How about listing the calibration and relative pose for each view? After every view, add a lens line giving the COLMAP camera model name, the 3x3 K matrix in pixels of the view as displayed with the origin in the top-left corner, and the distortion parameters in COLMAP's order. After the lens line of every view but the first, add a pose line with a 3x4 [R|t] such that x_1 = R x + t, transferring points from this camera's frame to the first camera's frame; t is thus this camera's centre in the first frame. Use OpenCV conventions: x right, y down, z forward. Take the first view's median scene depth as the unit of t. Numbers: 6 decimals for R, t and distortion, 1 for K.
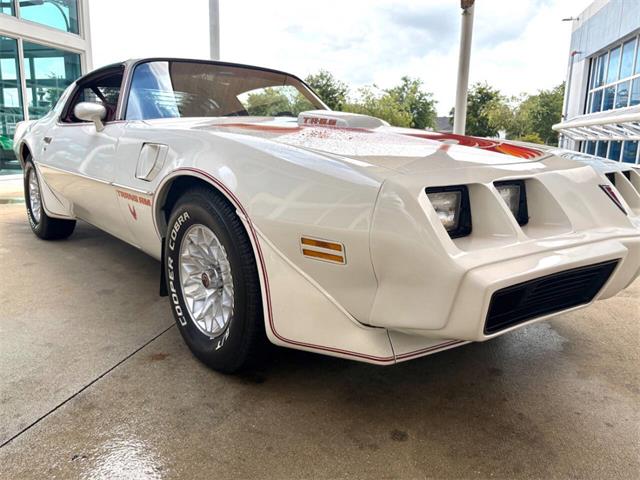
lens RADIAL K [[489.1, 0, 315.4], [0, 489.1, 242.2], [0, 0, 1]] dist [0.007733, -0.002296]
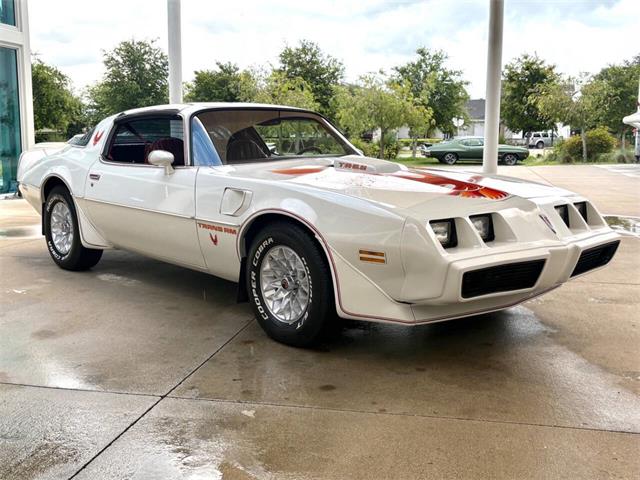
lens RADIAL K [[761.0, 0, 324.3], [0, 761.0, 231.3], [0, 0, 1]] dist [0.137506, -0.289066]
pose [[0.998778, -0.020121, 0.045135, -0.174291], [0.023500, 0.996860, -0.075615, 0.079006], [-0.043472, 0.076584, 0.996115, -1.066127]]
